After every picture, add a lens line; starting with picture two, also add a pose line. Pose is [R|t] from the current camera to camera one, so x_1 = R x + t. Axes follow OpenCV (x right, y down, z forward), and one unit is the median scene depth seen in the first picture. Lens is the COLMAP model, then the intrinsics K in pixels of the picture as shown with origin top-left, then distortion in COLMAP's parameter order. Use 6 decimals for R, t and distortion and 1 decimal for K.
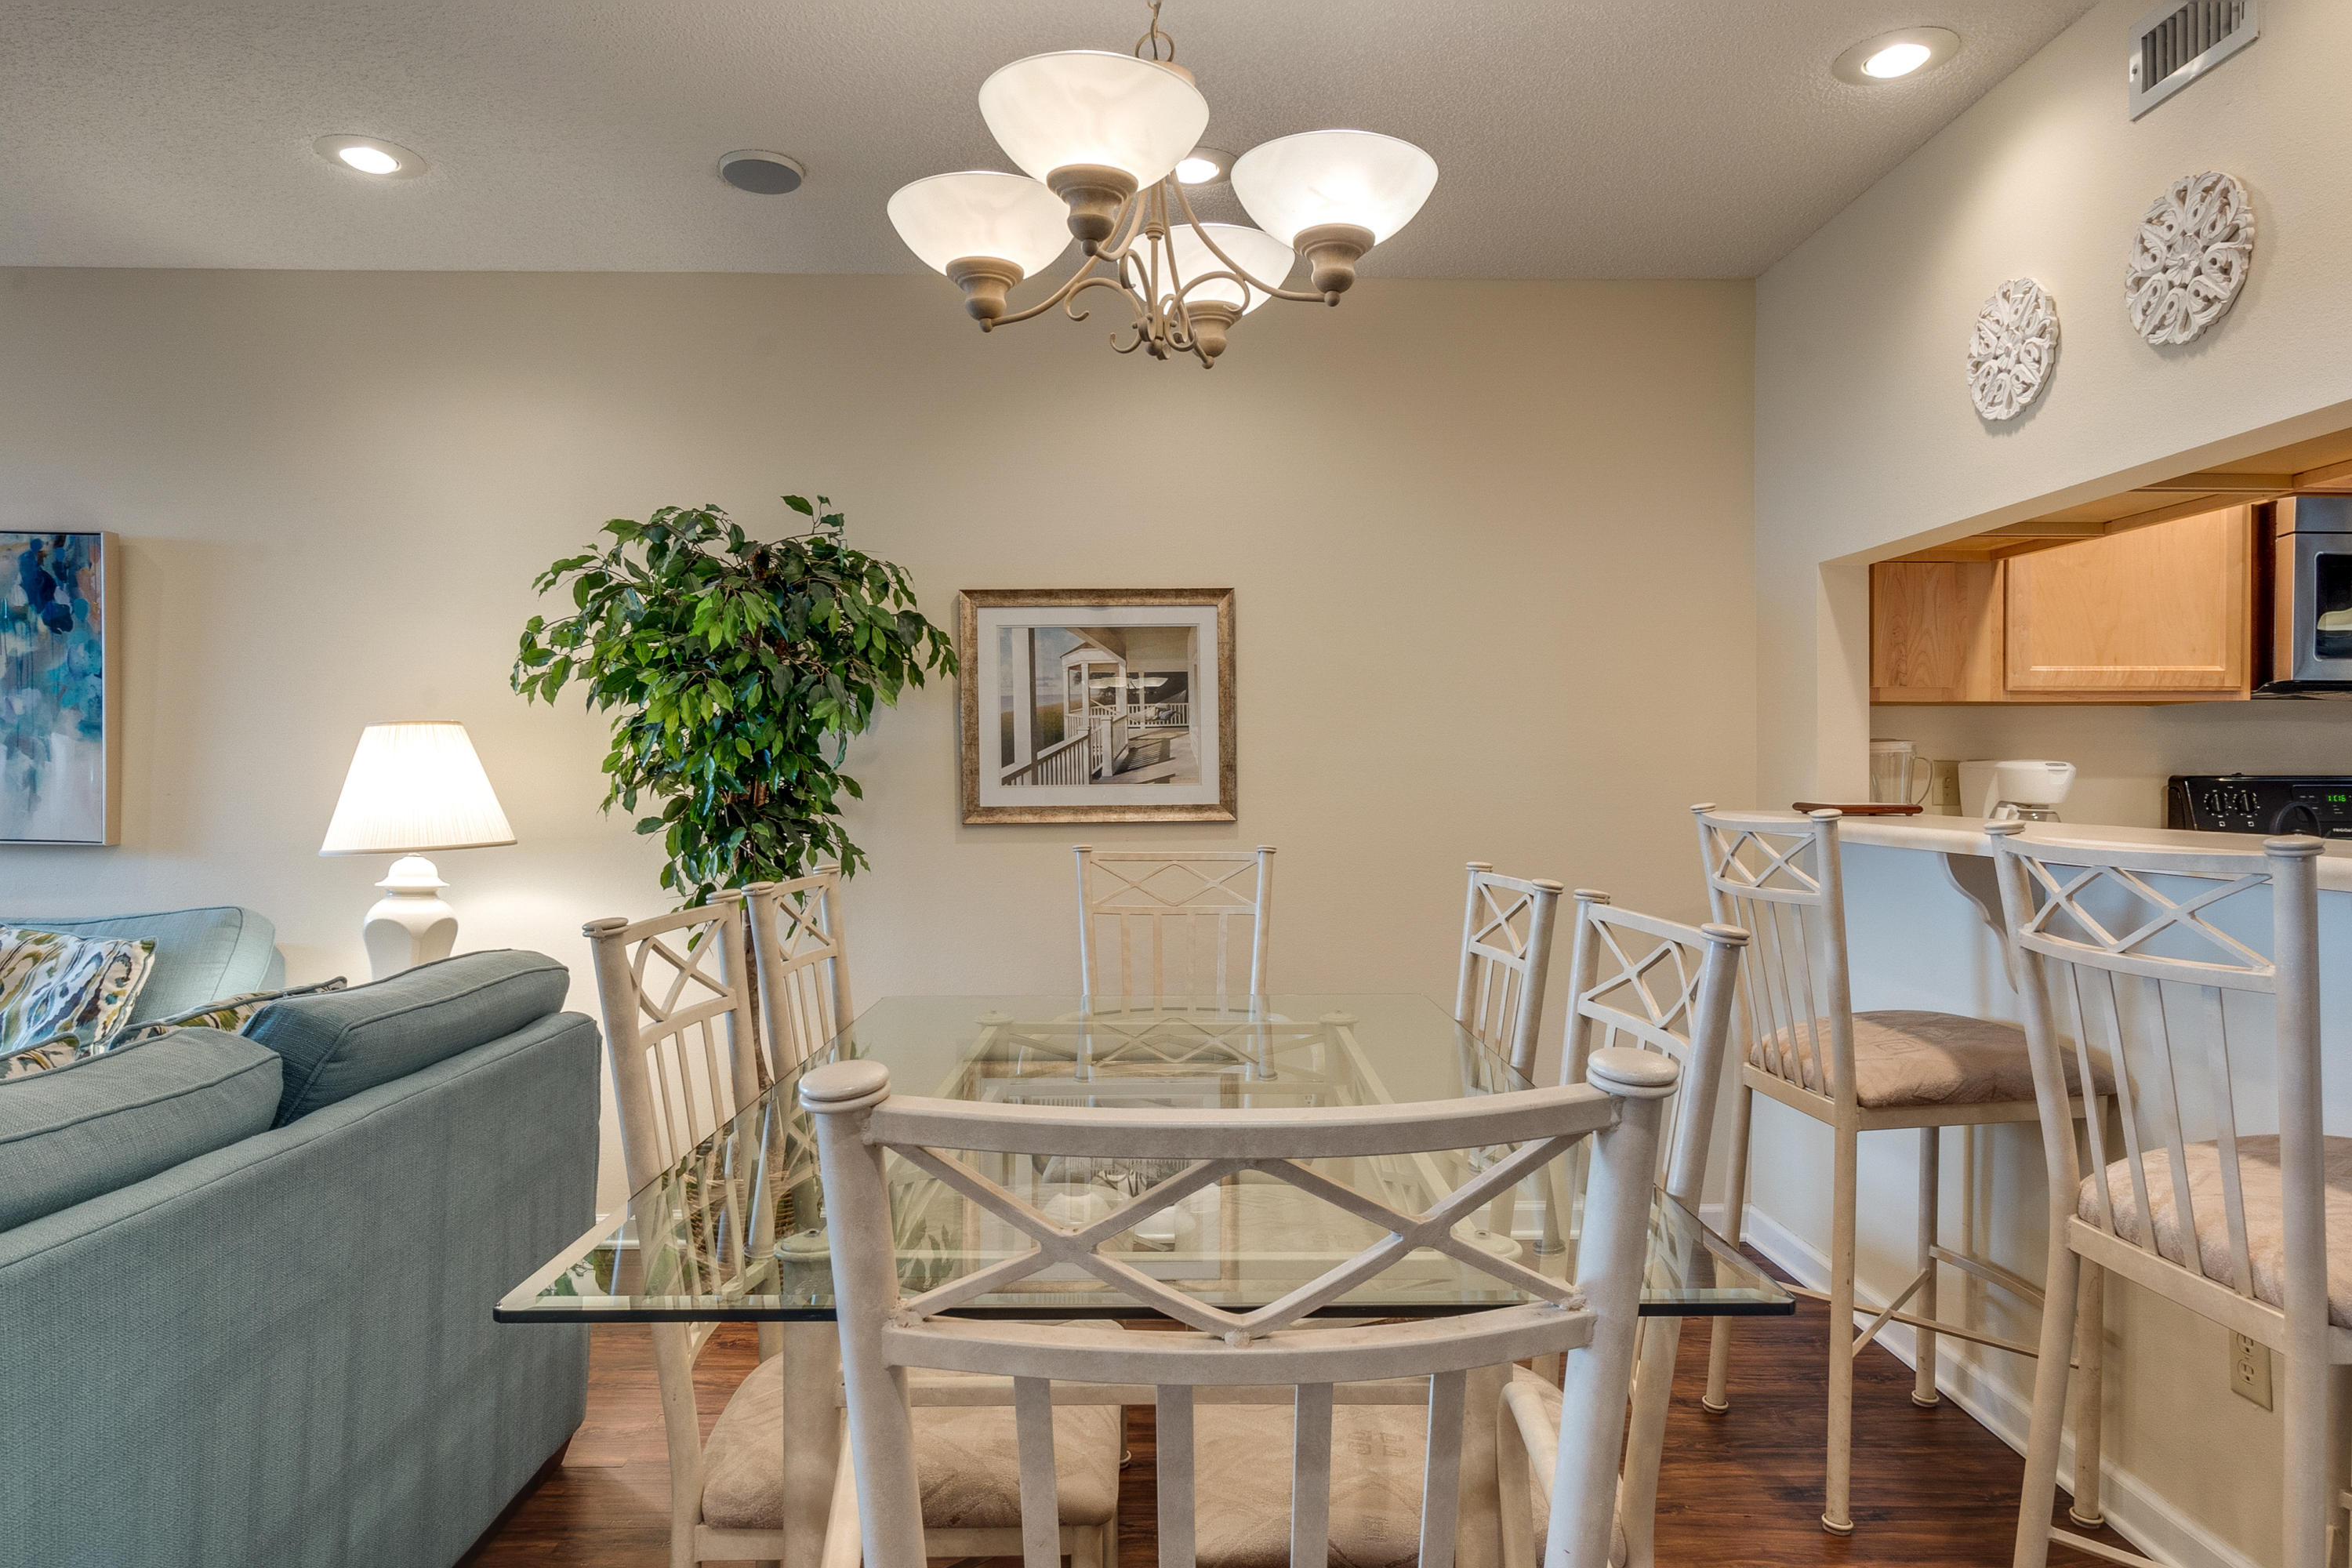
lens RADIAL K [[1355.2, 0, 1157.8], [0, 1355.2, 790.0], [0, 0, 1]] dist [0.001151, 0.003440]
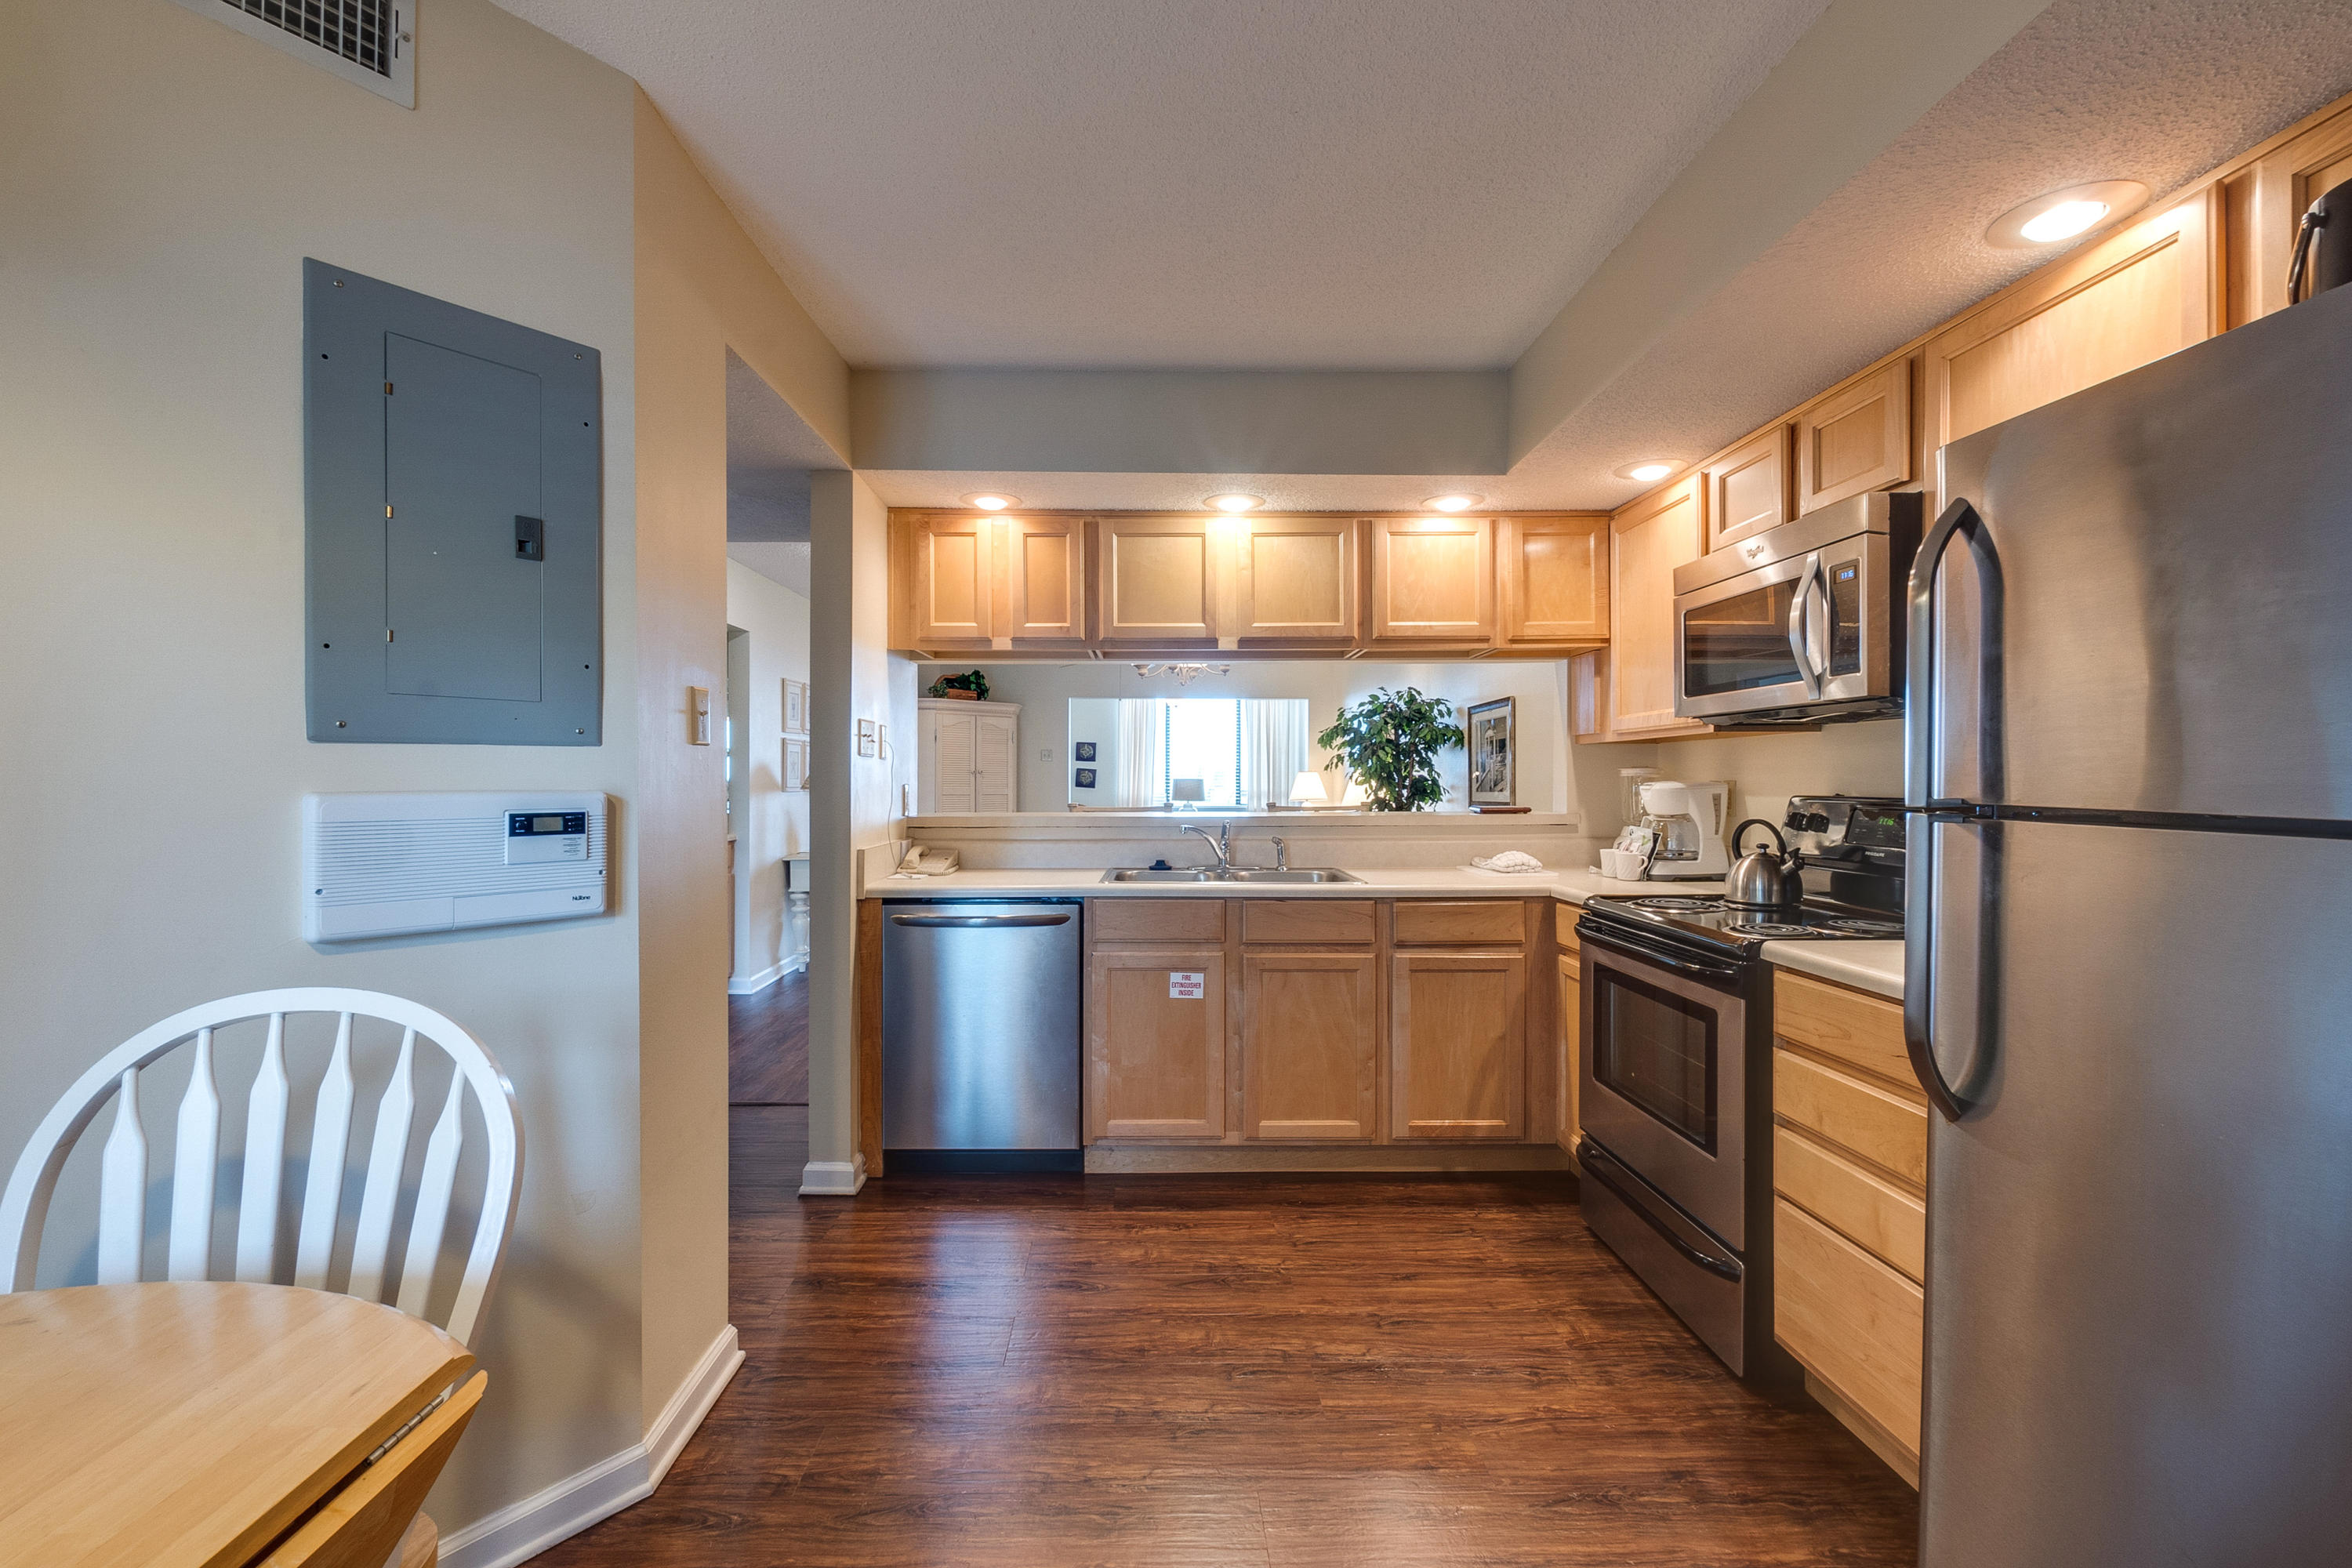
lens RADIAL K [[1034.4, 0, 1181.3], [0, 1034.4, 796.4], [0, 0, 1]] dist [-0.002383, -0.000583]
pose [[-0.000674, 0.014269, -0.999898, 1.861677], [-0.010946, 0.999838, 0.014275, -0.017996], [0.999940, 0.010955, -0.000518, 0.579221]]
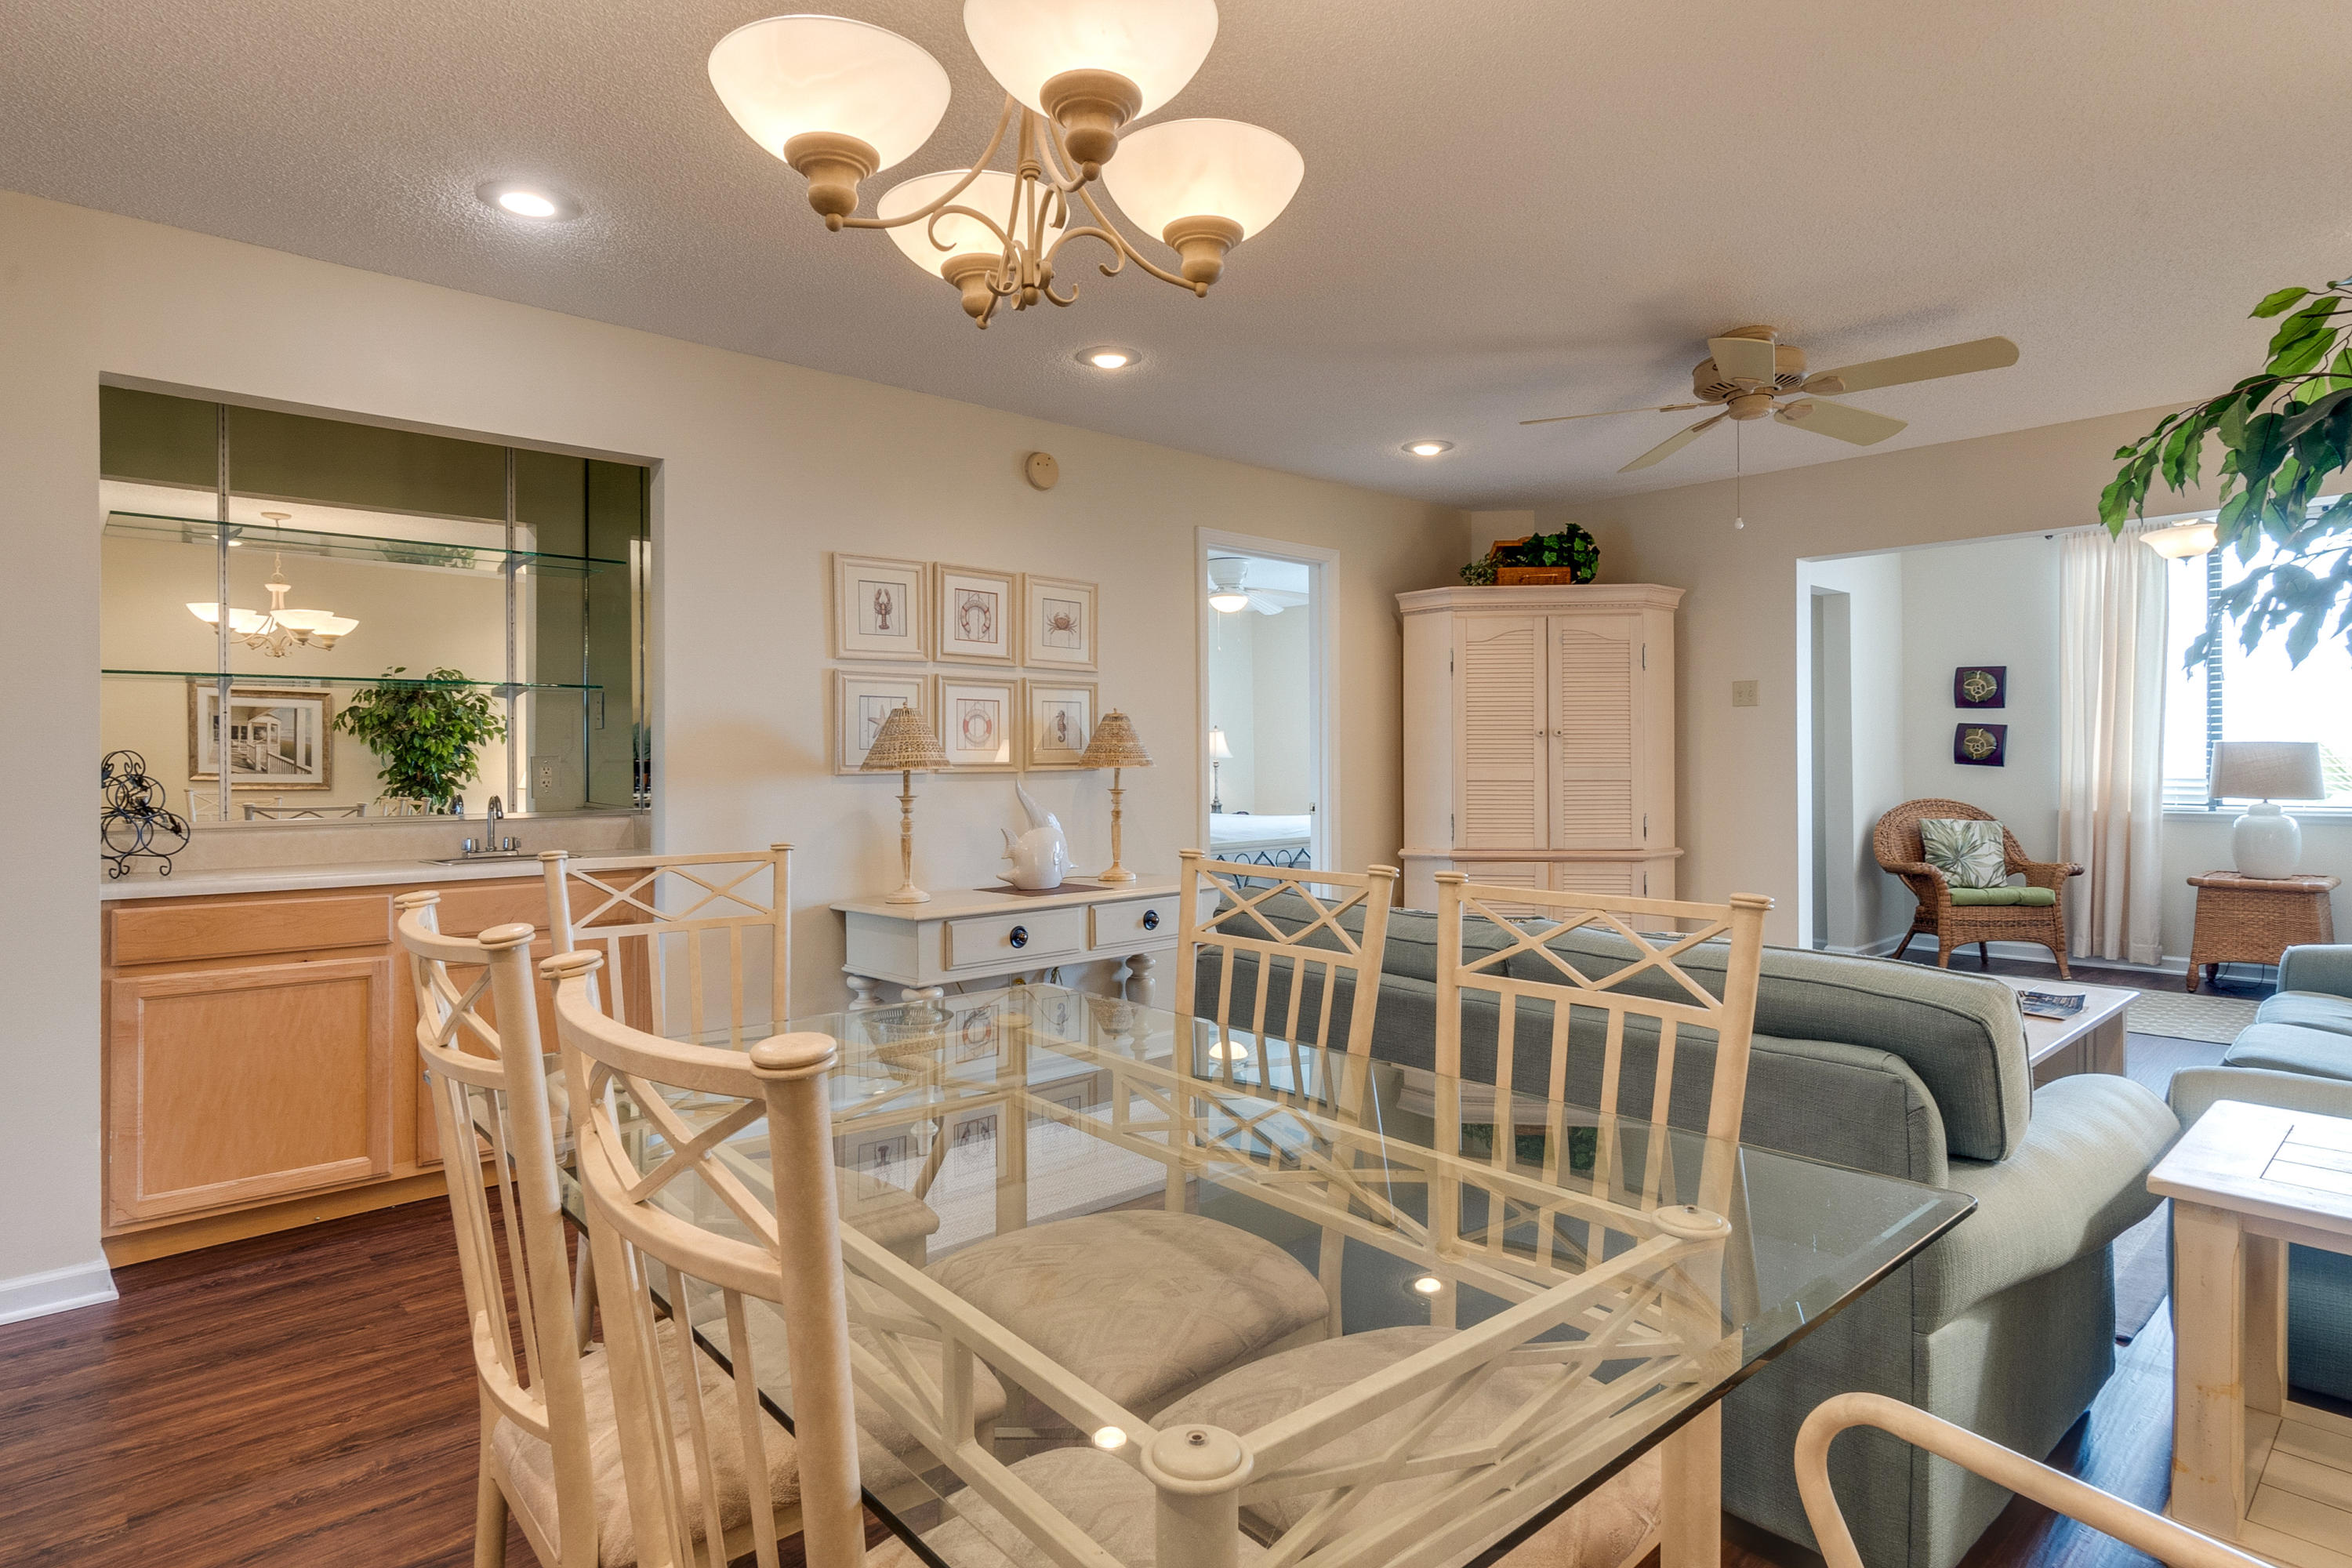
lens RADIAL K [[1214.5, 0, 1192.0], [0, 1214.5, 760.7], [0, 0, 1]] dist [-0.010042, -0.000287]
pose [[-0.766943, 0.003339, -0.641707, 0.209449], [0.000639, 0.999990, 0.004439, -0.009137], [0.641715, 0.002994, -0.766937, 0.983504]]
